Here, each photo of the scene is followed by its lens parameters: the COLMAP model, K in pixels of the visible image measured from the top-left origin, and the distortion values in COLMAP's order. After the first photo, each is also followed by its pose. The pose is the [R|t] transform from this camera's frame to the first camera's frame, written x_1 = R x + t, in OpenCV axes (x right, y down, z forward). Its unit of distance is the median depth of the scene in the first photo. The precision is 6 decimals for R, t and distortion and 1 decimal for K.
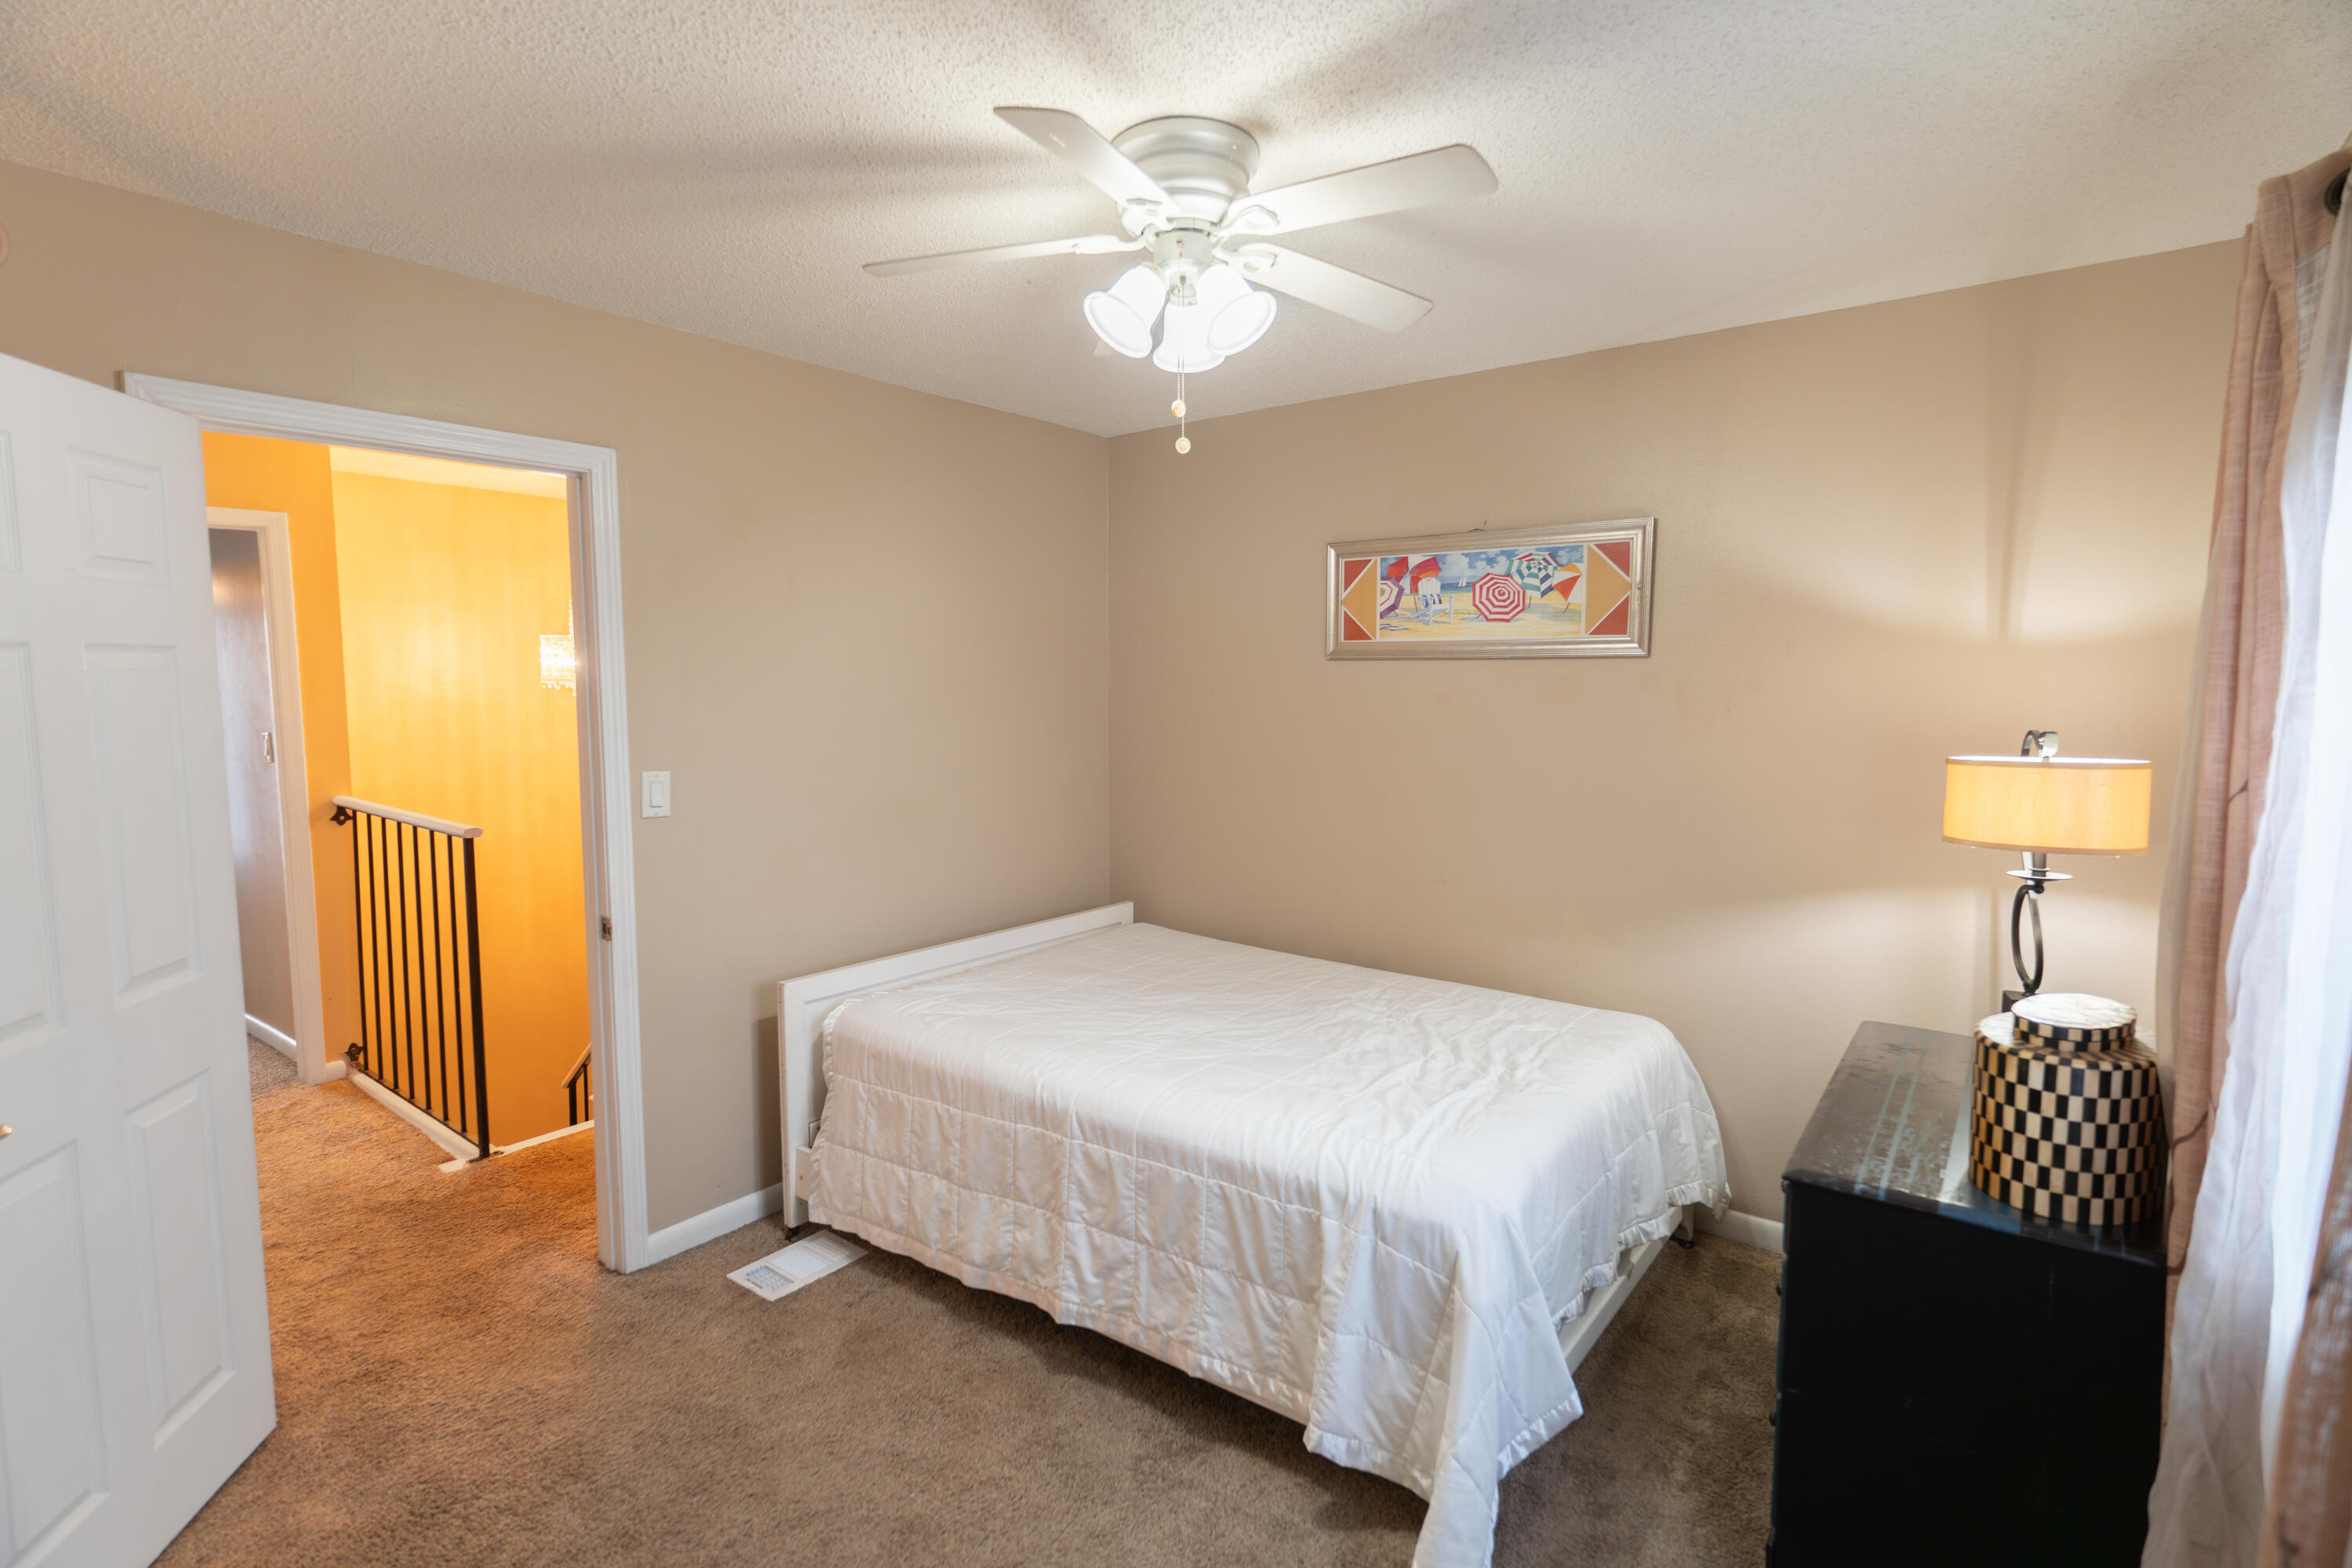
lens RADIAL K [[1112.8, 0, 1171.4], [0, 1112.8, 788.9], [0, 0, 1]] dist [0.002742, 0.000194]
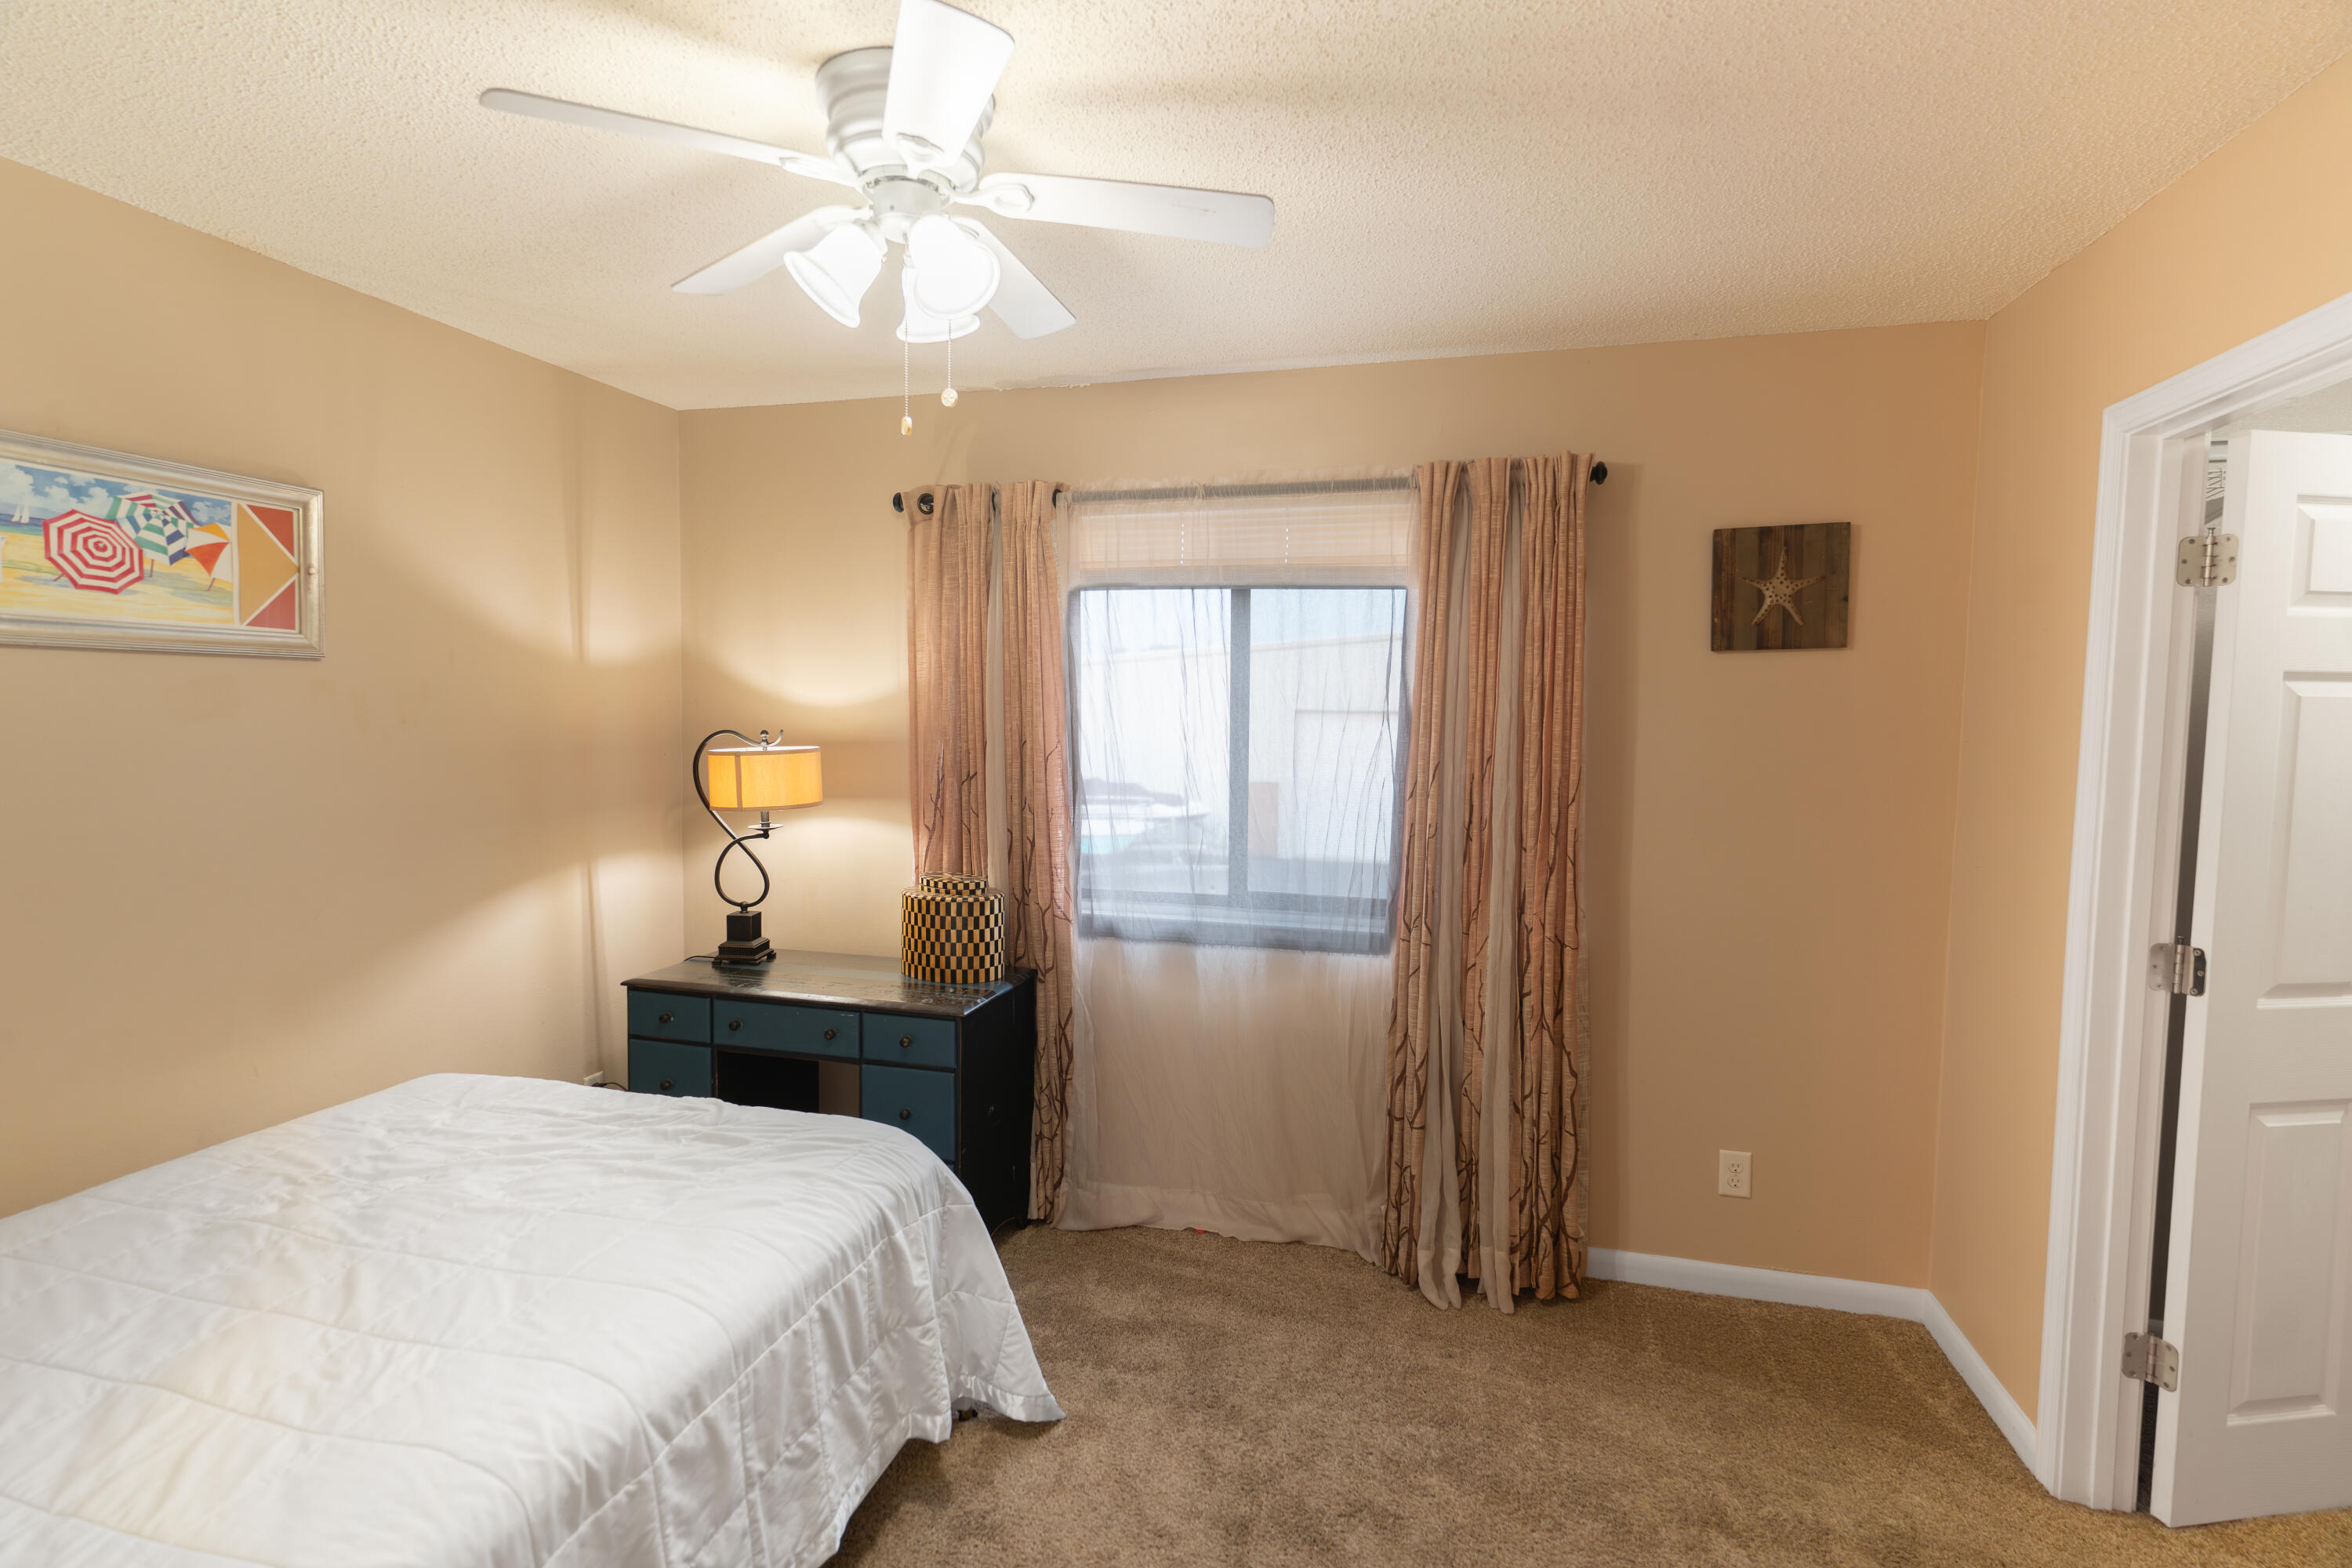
lens RADIAL K [[1112.8, 0, 1171.4], [0, 1112.8, 788.9], [0, 0, 1]] dist [0.002742, 0.000194]
pose [[-0.389690, -0.072199, 0.918112, -0.544392], [0.084466, 0.989918, 0.113697, -0.061670], [-0.917065, 0.121856, -0.379663, 0.715070]]
